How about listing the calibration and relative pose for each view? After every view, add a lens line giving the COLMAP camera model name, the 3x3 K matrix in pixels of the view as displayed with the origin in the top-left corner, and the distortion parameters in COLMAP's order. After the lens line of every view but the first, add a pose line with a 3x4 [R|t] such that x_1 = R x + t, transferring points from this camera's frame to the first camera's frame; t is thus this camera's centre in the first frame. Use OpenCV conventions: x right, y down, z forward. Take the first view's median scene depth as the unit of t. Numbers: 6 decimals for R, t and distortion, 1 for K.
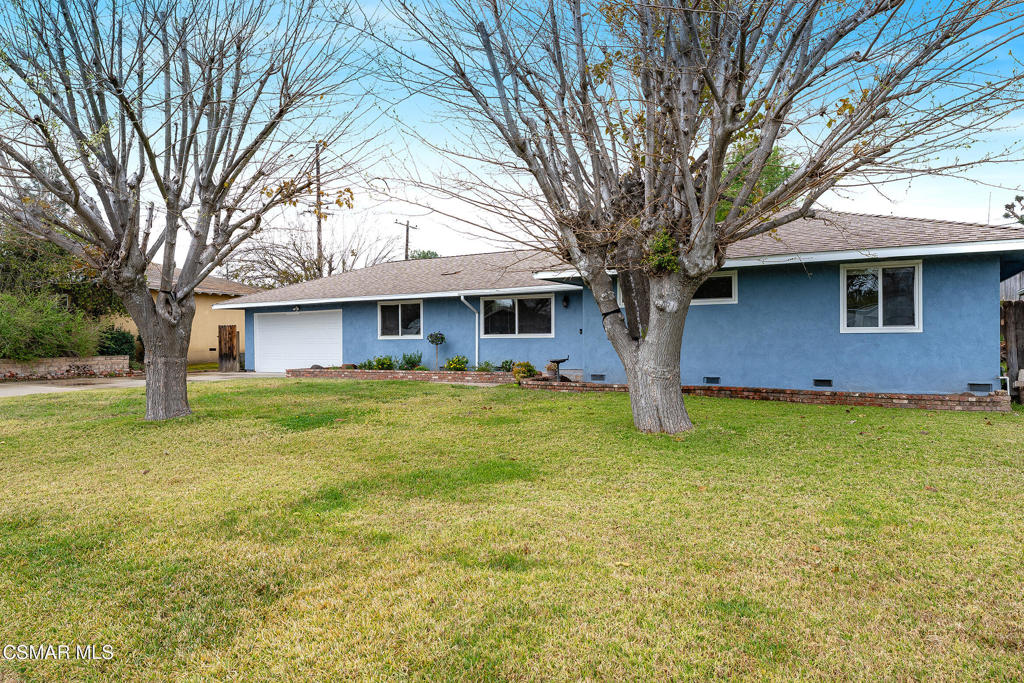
lens RADIAL K [[674.9, 0, 512.2], [0, 674.9, 343.7], [0, 0, 1]] dist [0.005987, -0.000289]
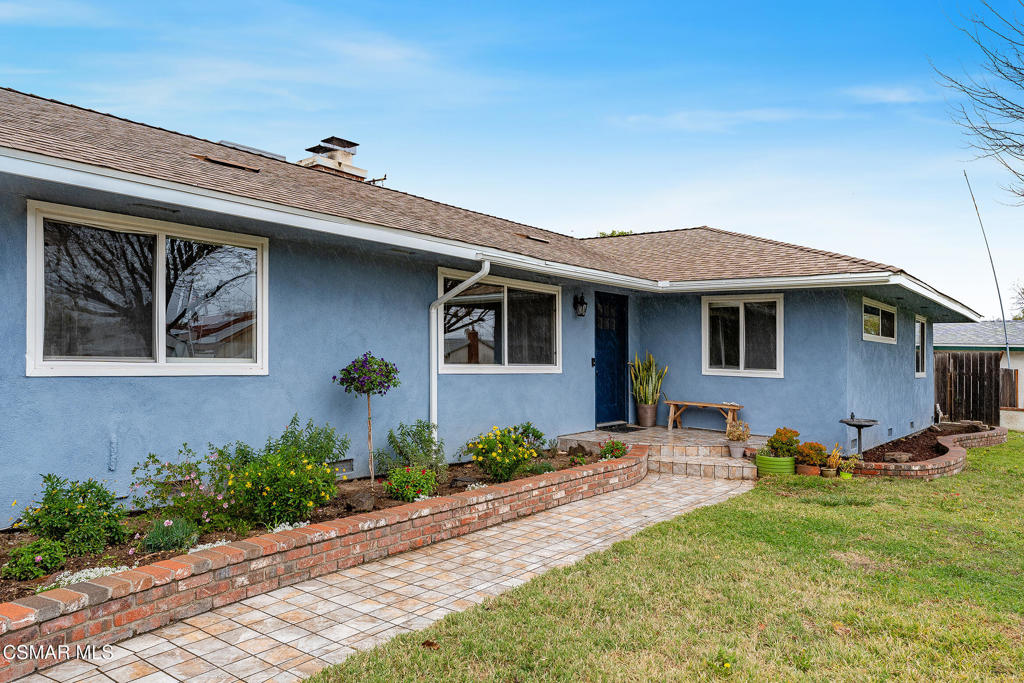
lens RADIAL K [[700.1, 0, 513.3], [0, 700.1, 351.4], [0, 0, 1]] dist [0.010481, -0.001014]
pose [[0.141305, 0.020133, 0.989761, -0.443780], [-0.020699, 0.999635, -0.017379, -0.014883], [-0.989750, -0.018031, 0.141671, 0.916189]]
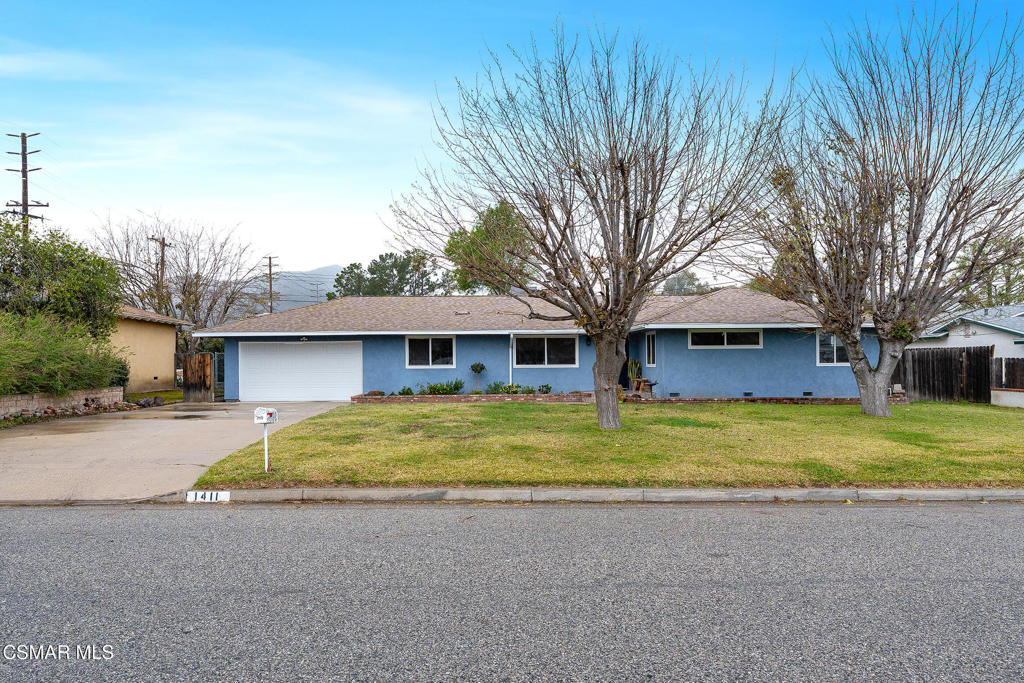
lens RADIAL K [[625.2, 0, 510.4], [0, 625.2, 343.5], [0, 0, 1]] dist [-0.000304, -0.000543]
pose [[0.836131, 0.021240, 0.548119, -0.706058], [0.001963, 0.999128, -0.041712, -0.004797], [-0.548527, 0.035953, 0.835360, 0.023247]]
